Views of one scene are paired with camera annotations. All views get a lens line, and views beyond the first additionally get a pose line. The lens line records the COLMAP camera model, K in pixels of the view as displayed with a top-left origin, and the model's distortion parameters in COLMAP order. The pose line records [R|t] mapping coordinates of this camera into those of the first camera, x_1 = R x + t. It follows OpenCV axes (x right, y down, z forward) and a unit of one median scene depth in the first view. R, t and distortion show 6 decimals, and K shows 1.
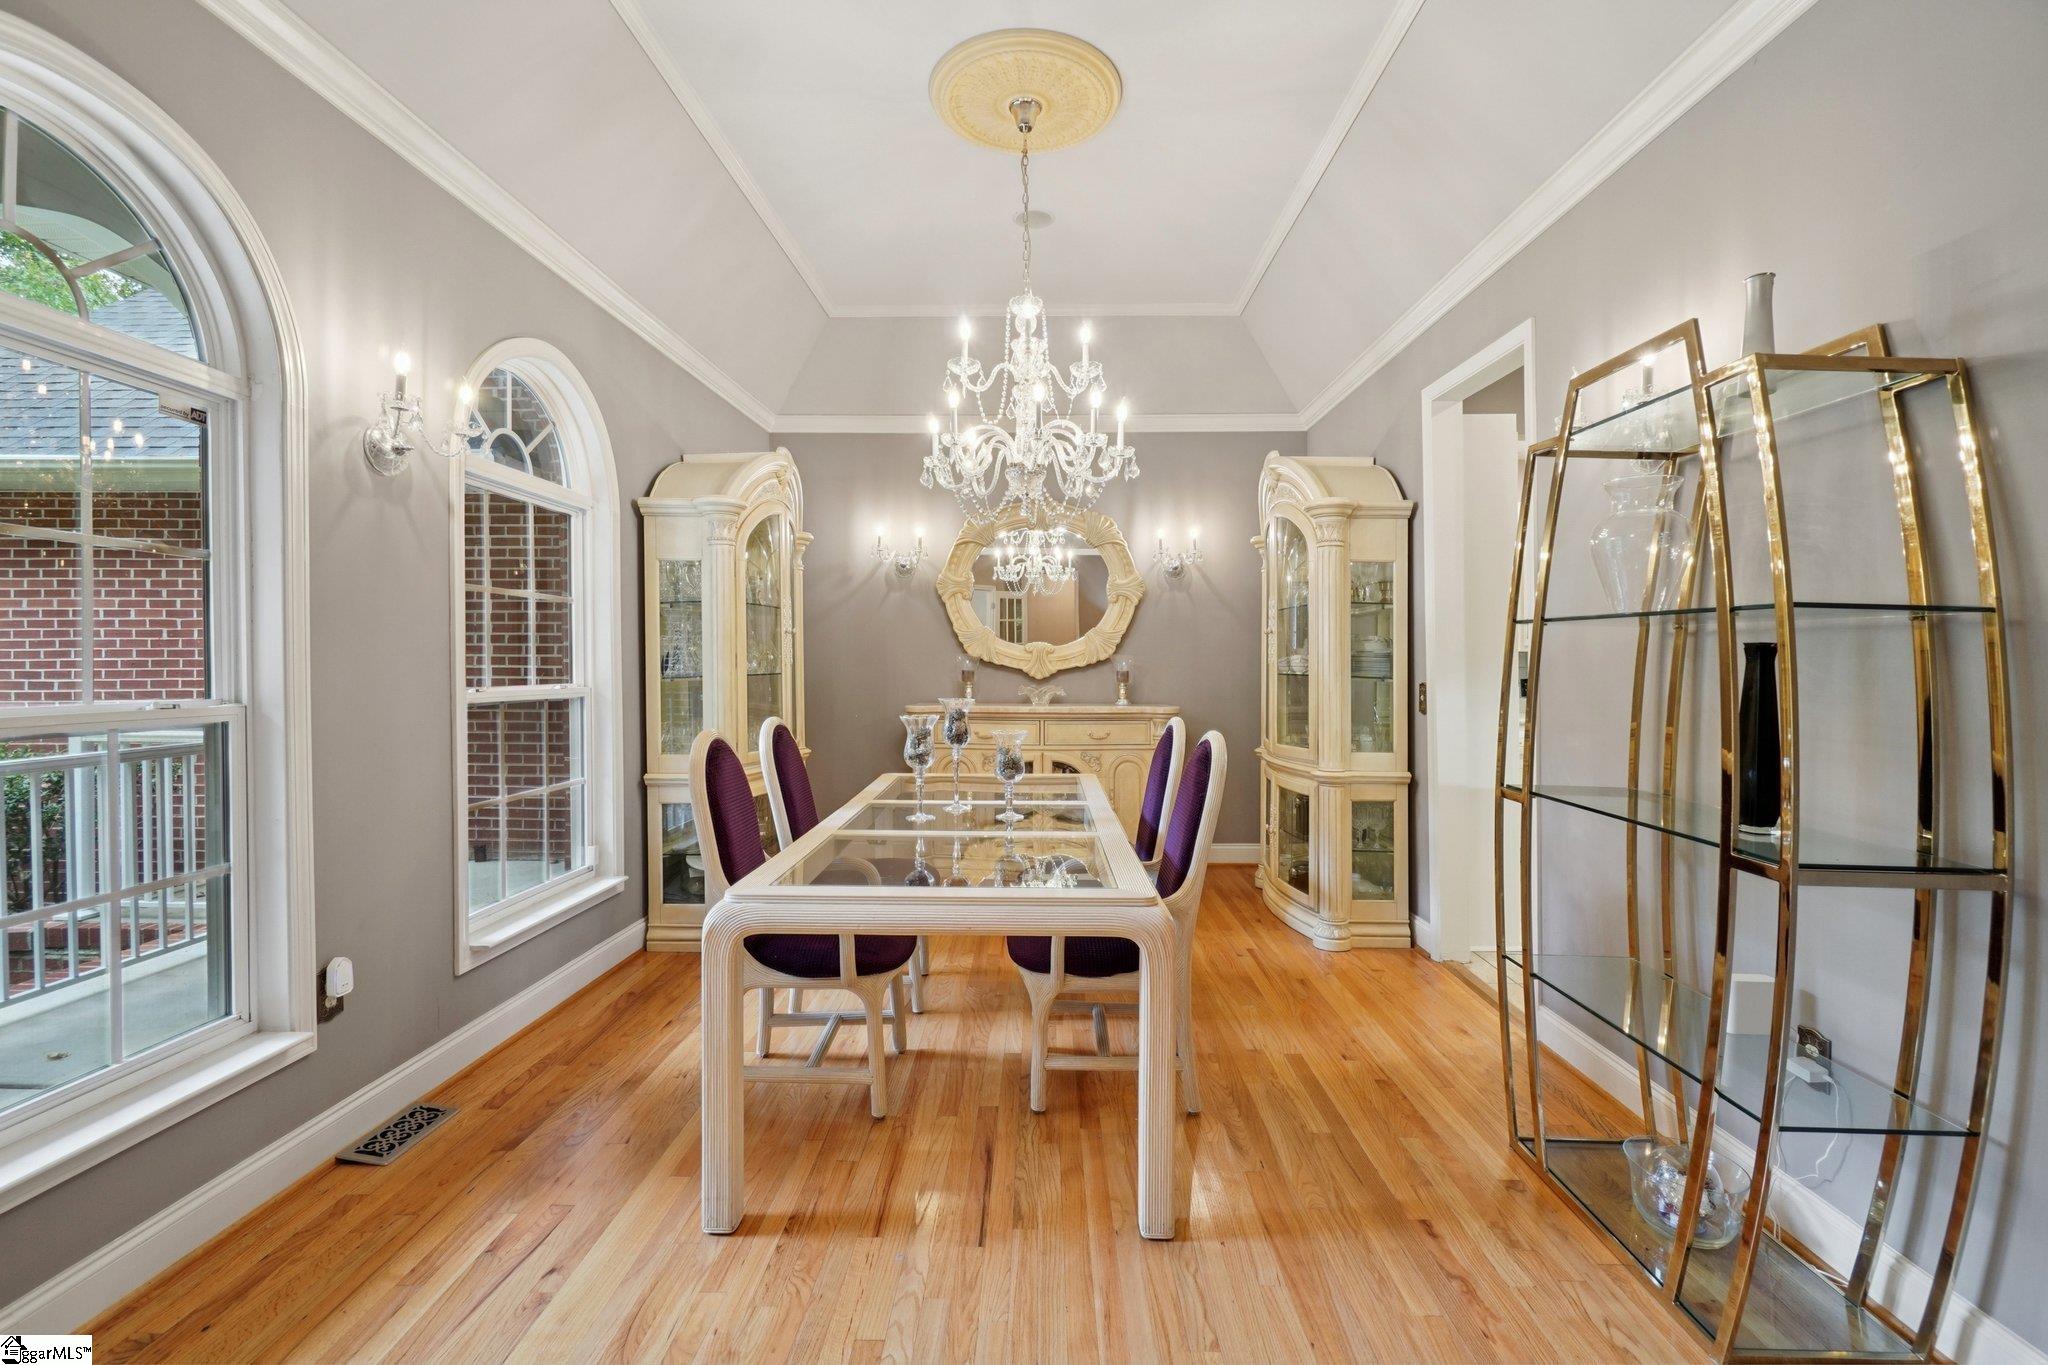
lens RADIAL K [[892.8, 0, 1024.3], [0, 892.8, 667.7], [0, 0, 1]] dist [-0.011564, 0.001260]
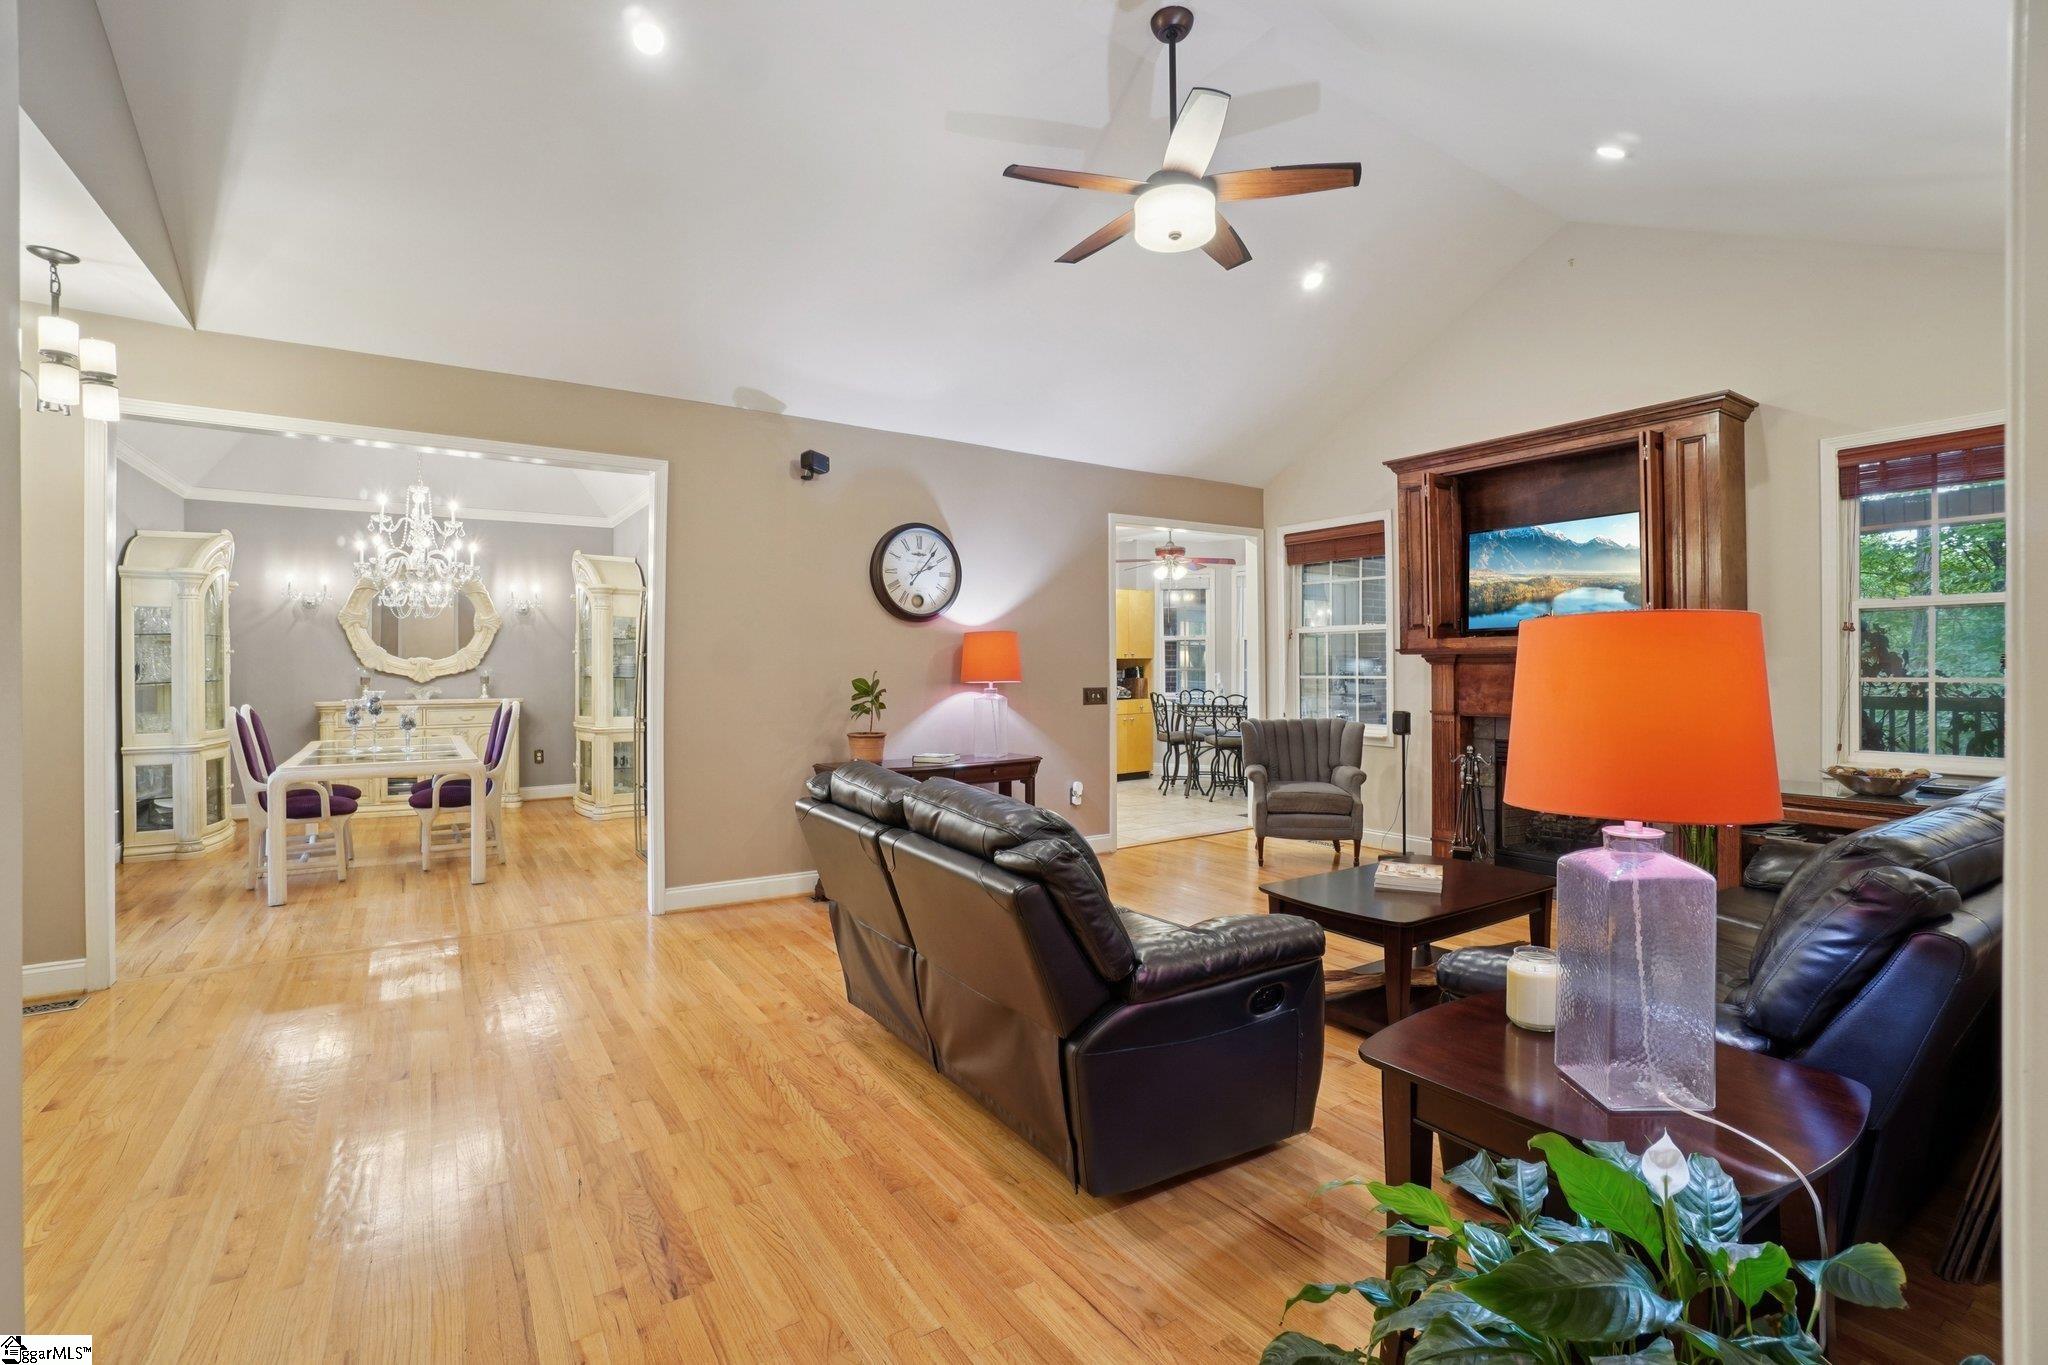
lens RADIAL K [[892.8, 0, 960.8], [0, 892.8, 643.2], [0, 0, 1]] dist [-0.011564, 0.001260]
pose [[0.841894, 0.006136, 0.539608, -0.028491], [0.011409, 0.999509, -0.029167, 0.000838], [-0.539522, 0.030712, 0.841411, -0.767960]]
